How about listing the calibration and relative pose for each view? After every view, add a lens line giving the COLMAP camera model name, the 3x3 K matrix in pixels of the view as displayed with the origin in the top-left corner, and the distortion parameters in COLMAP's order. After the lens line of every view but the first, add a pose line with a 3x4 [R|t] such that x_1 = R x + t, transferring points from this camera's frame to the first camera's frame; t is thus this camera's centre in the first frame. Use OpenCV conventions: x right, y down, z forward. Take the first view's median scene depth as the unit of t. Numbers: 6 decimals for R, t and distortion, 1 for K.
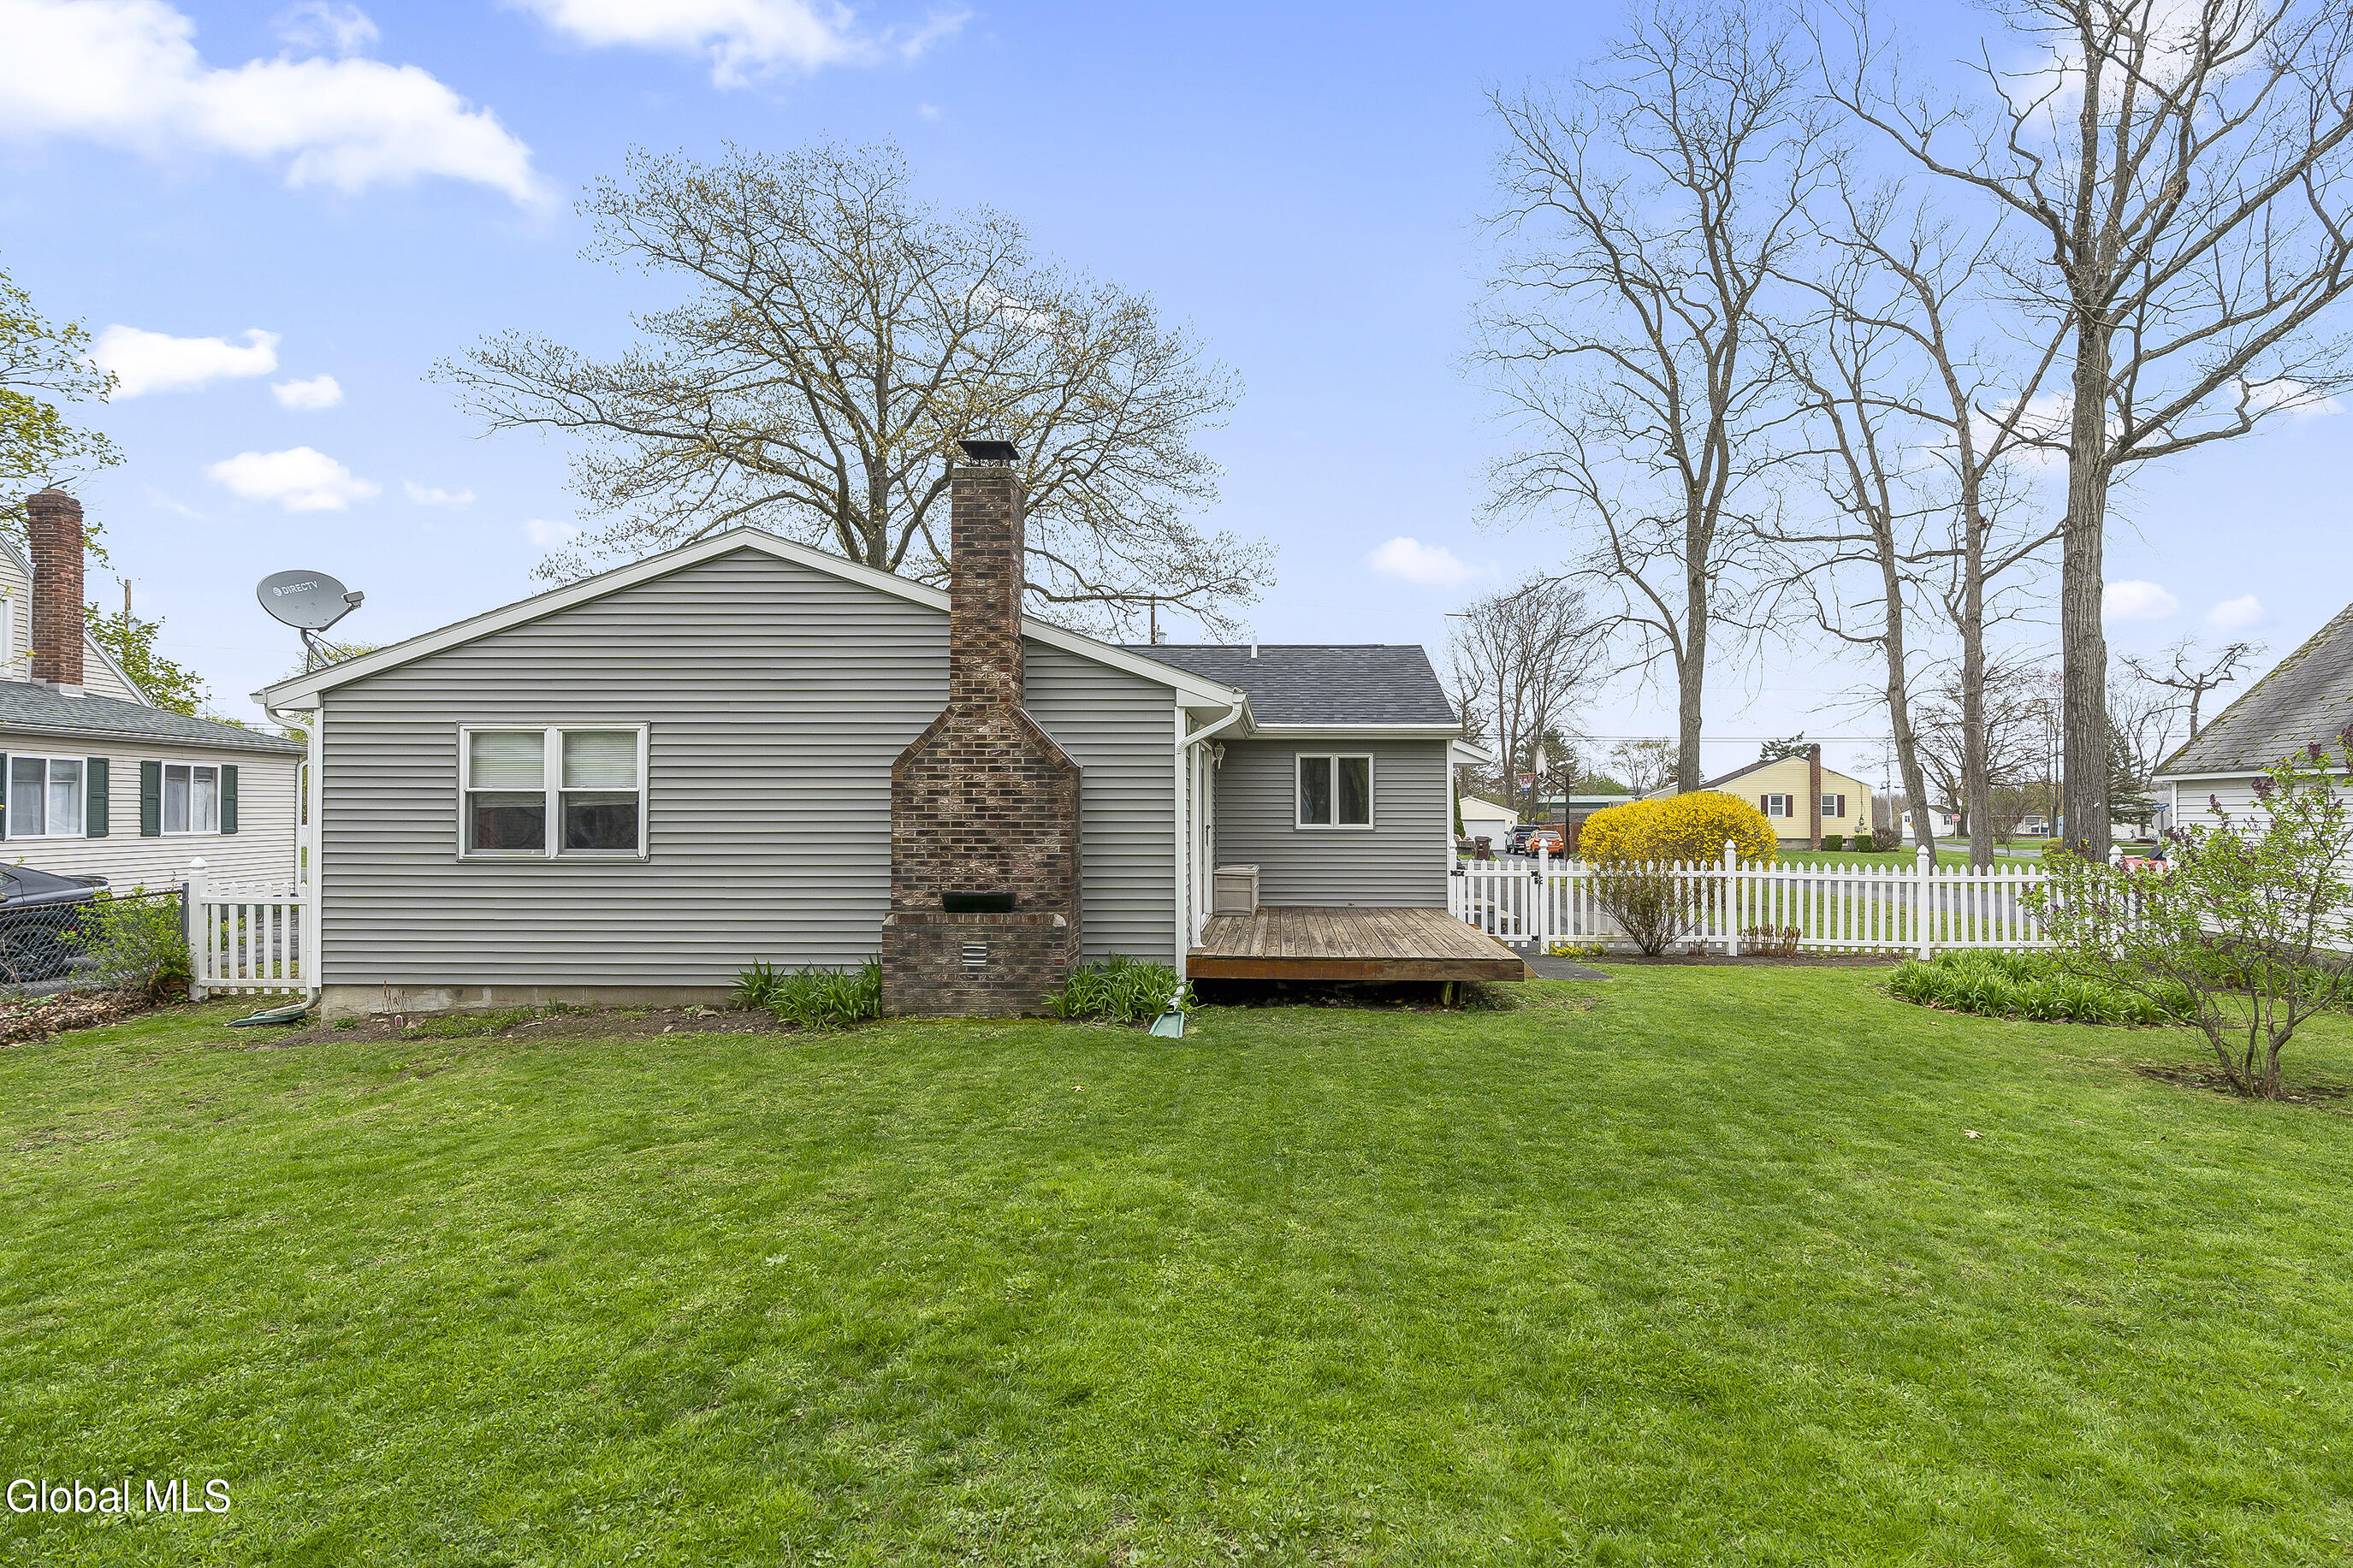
lens RADIAL K [[1178.1, 0, 1176.5], [0, 1178.1, 784.0], [0, 0, 1]] dist [0.000554, -0.000021]
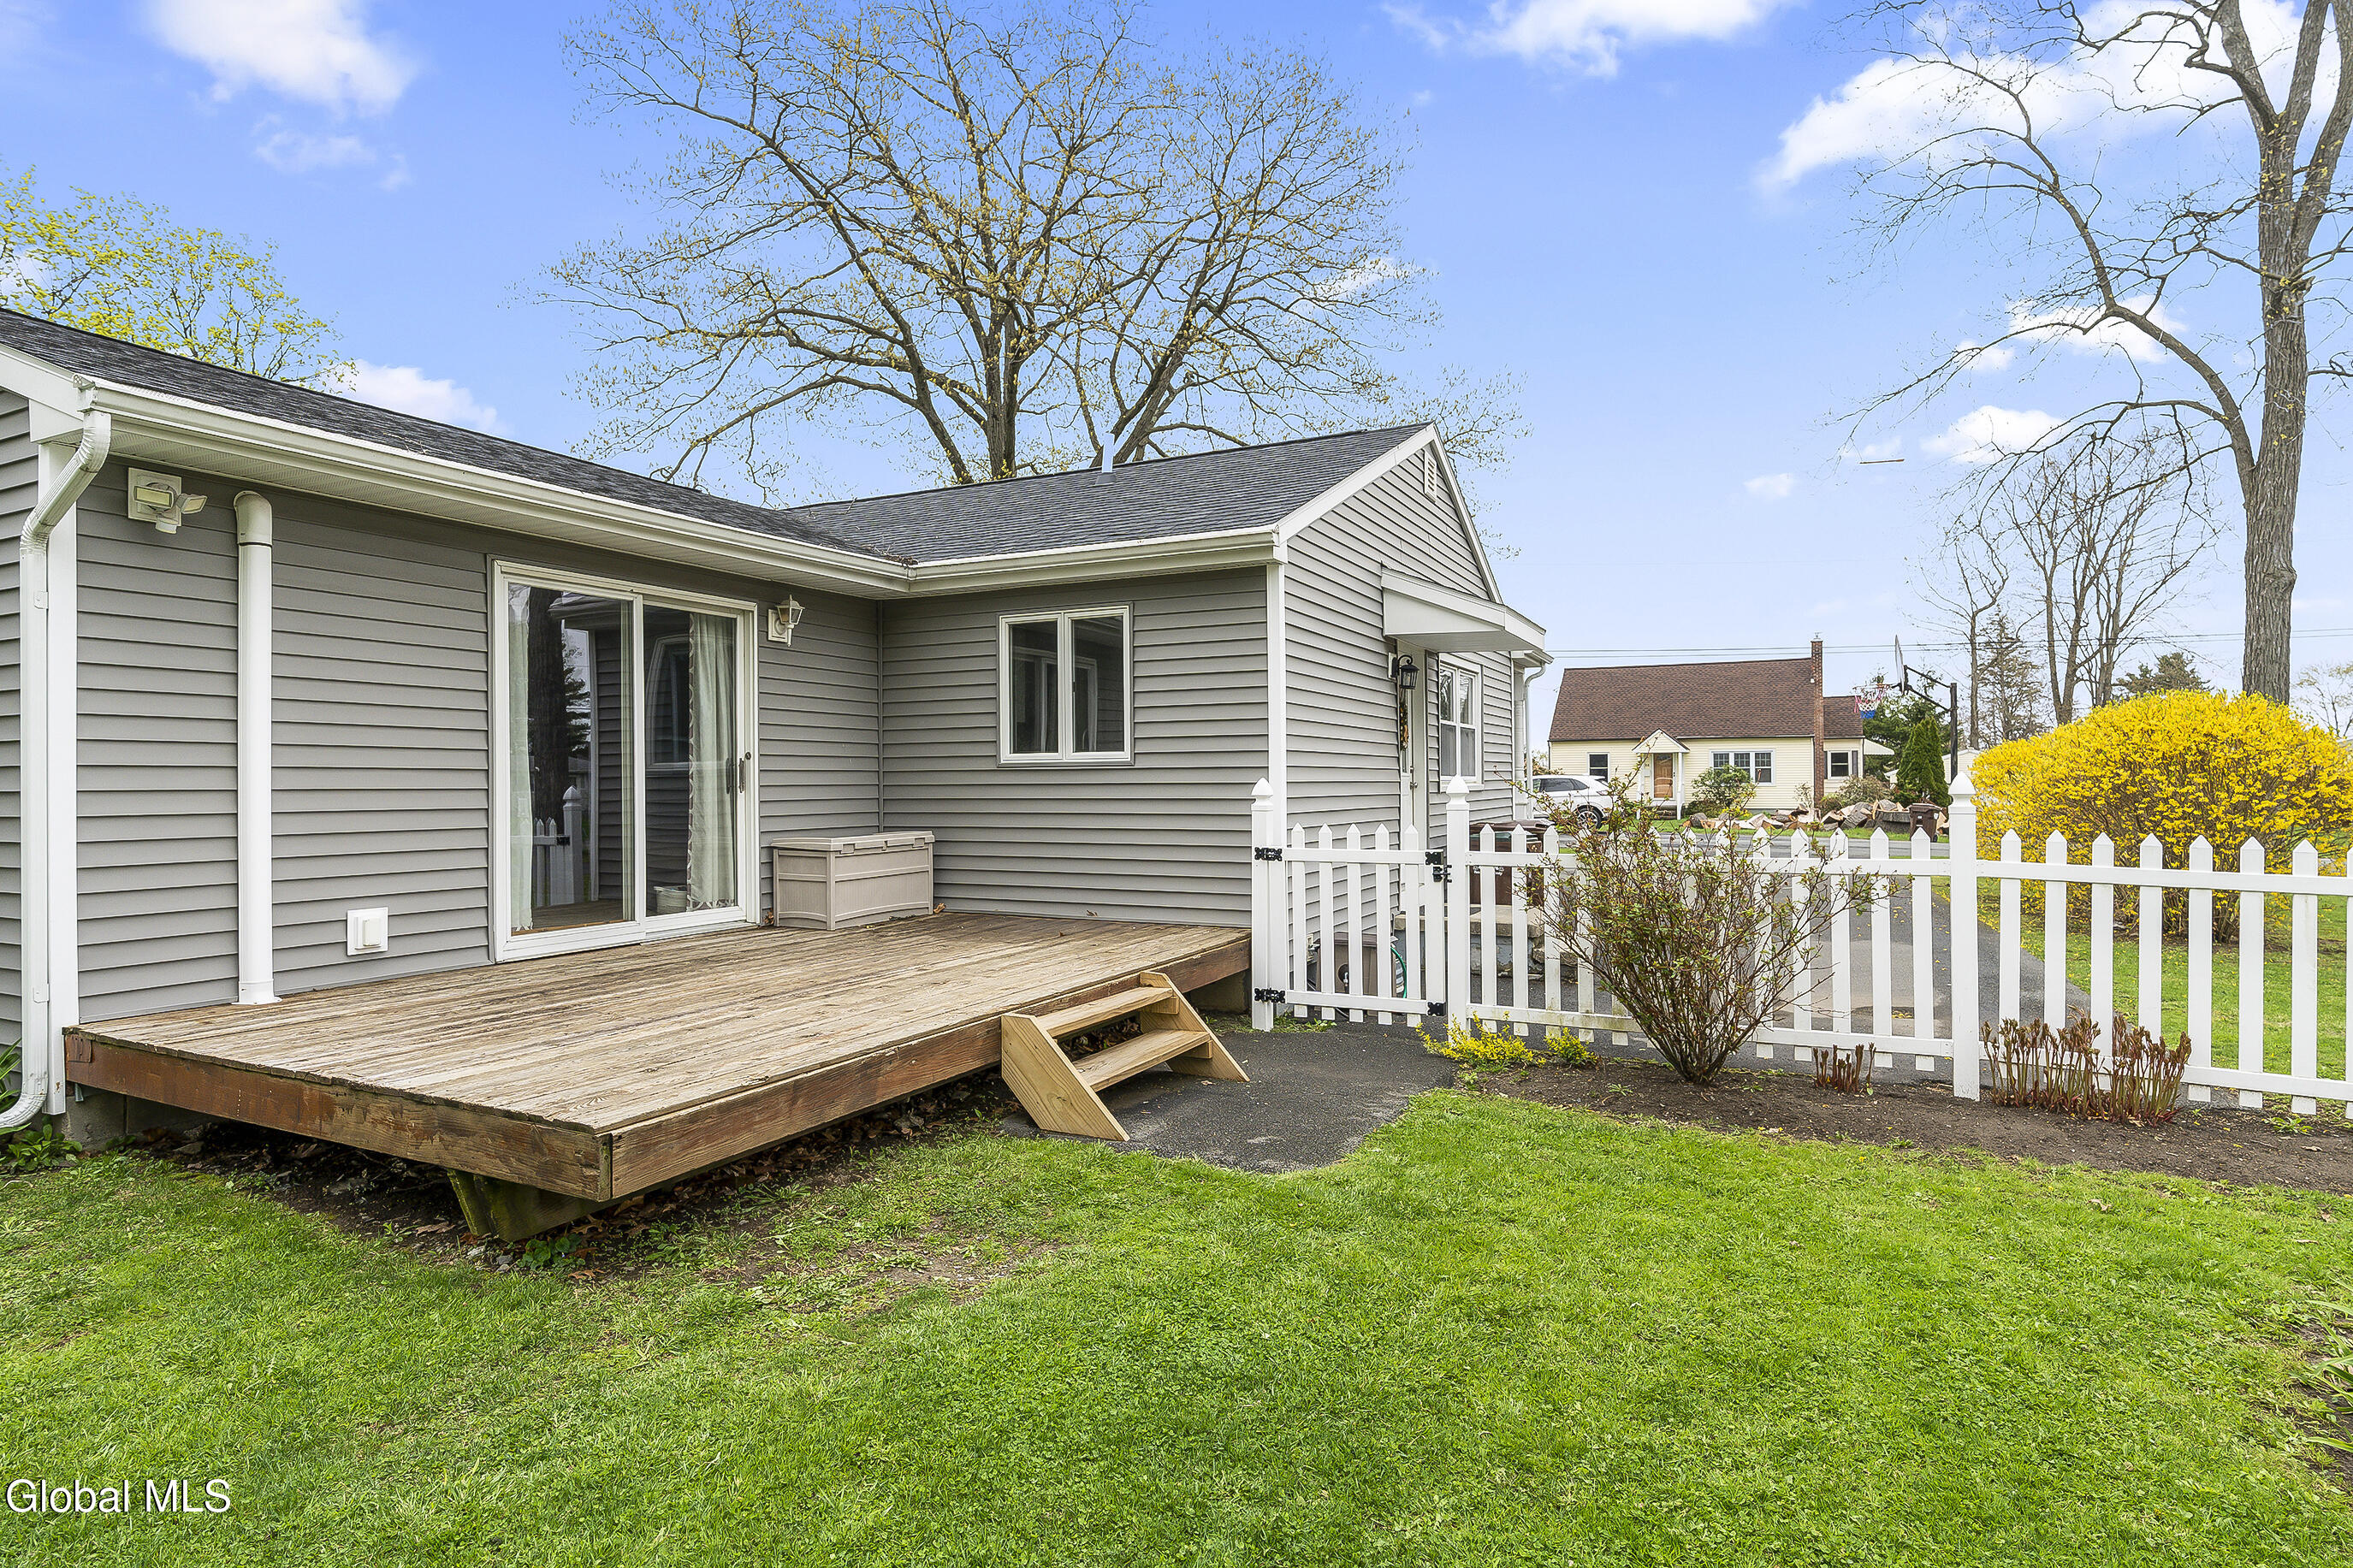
lens RADIAL K [[1216.5, 0, 1176.5], [0, 1216.5, 784.0], [0, 0, 1]] dist [-0.001630, -0.000162]
pose [[0.909933, -0.005034, -0.414726, 0.554419], [0.014487, 0.999702, 0.019652, 0.053713], [0.414503, -0.023890, 0.909734, 0.770877]]
